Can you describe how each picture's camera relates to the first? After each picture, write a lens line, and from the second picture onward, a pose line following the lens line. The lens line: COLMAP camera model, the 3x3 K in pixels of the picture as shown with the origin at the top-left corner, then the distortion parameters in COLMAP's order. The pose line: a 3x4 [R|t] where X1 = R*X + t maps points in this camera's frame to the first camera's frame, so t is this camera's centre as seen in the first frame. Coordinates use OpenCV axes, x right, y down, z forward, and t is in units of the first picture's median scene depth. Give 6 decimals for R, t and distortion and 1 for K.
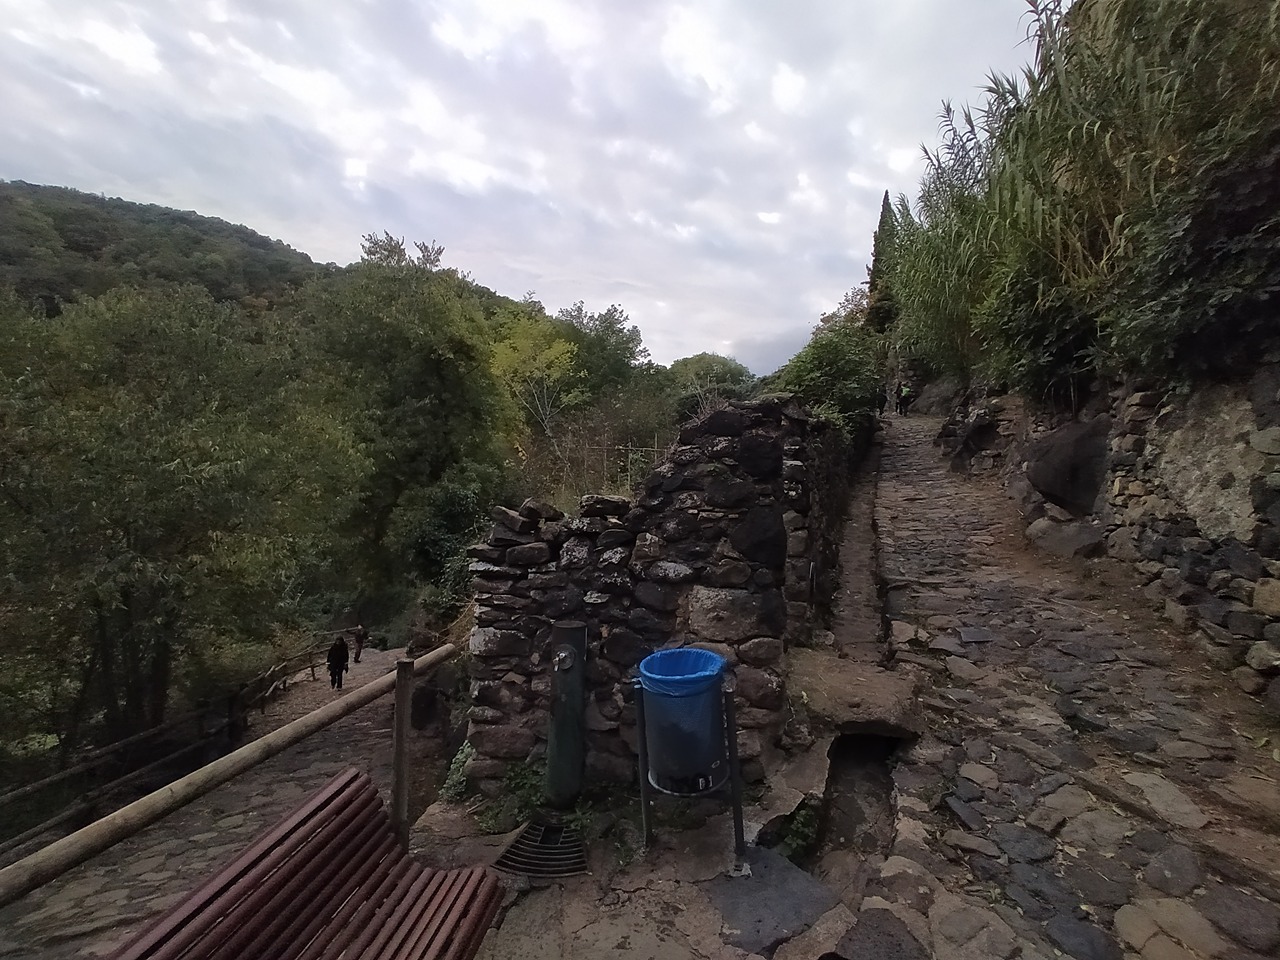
lens RADIAL K [[956.4, 0, 640.3], [0, 956.4, 480.2], [0, 0, 1]] dist [-0.000040, 0.000194]
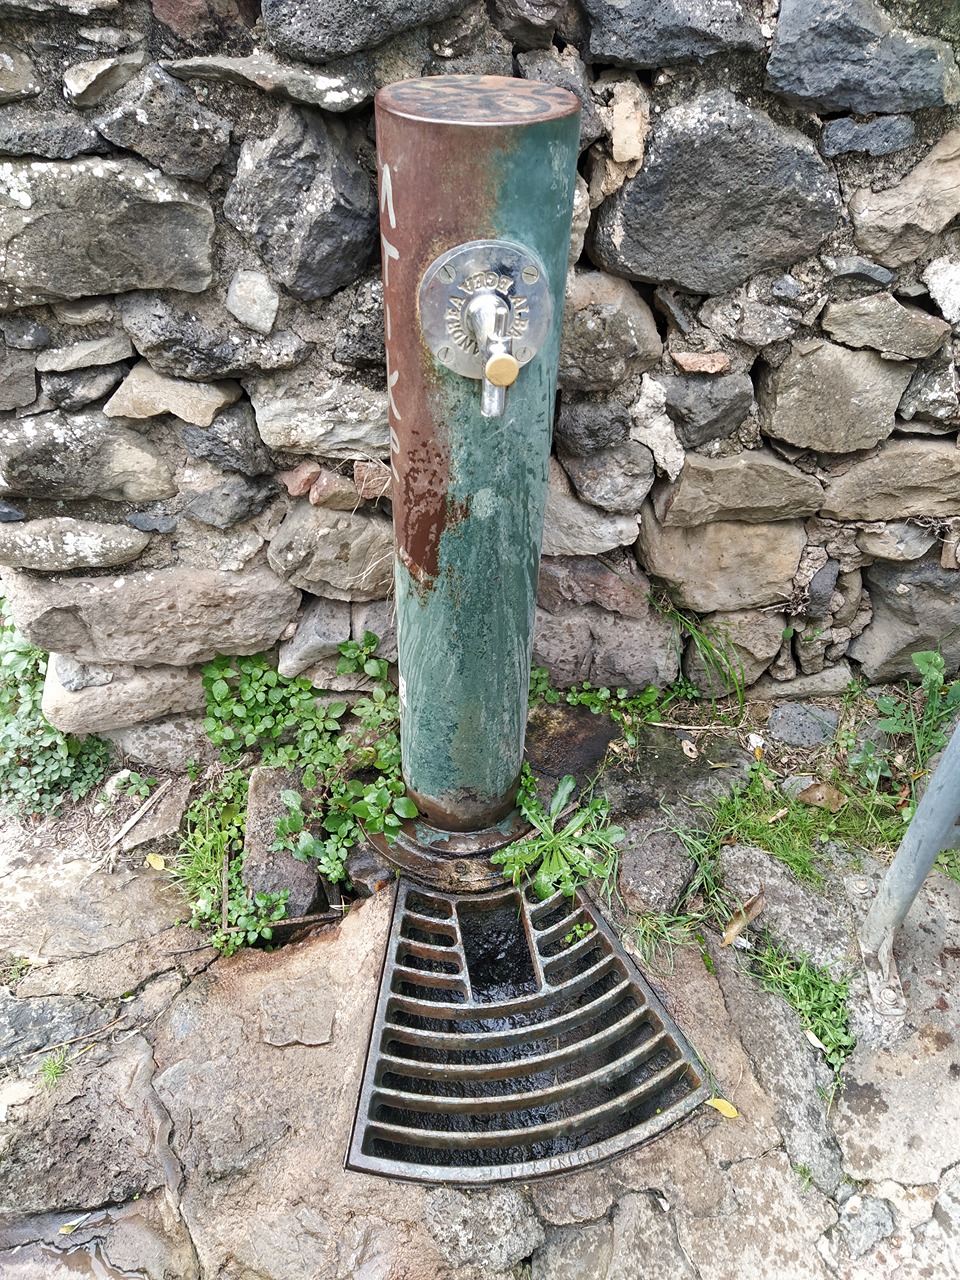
lens RADIAL K [[838.2, 0, 479.9], [0, 838.2, 641.4], [0, 0, 1]] dist [0.004911, -0.001156]
pose [[0.919117, -0.254322, 0.300906, -0.139242], [-0.001387, 0.761657, 0.647978, 0.123814], [-0.393983, -0.595985, 0.699699, 0.808349]]
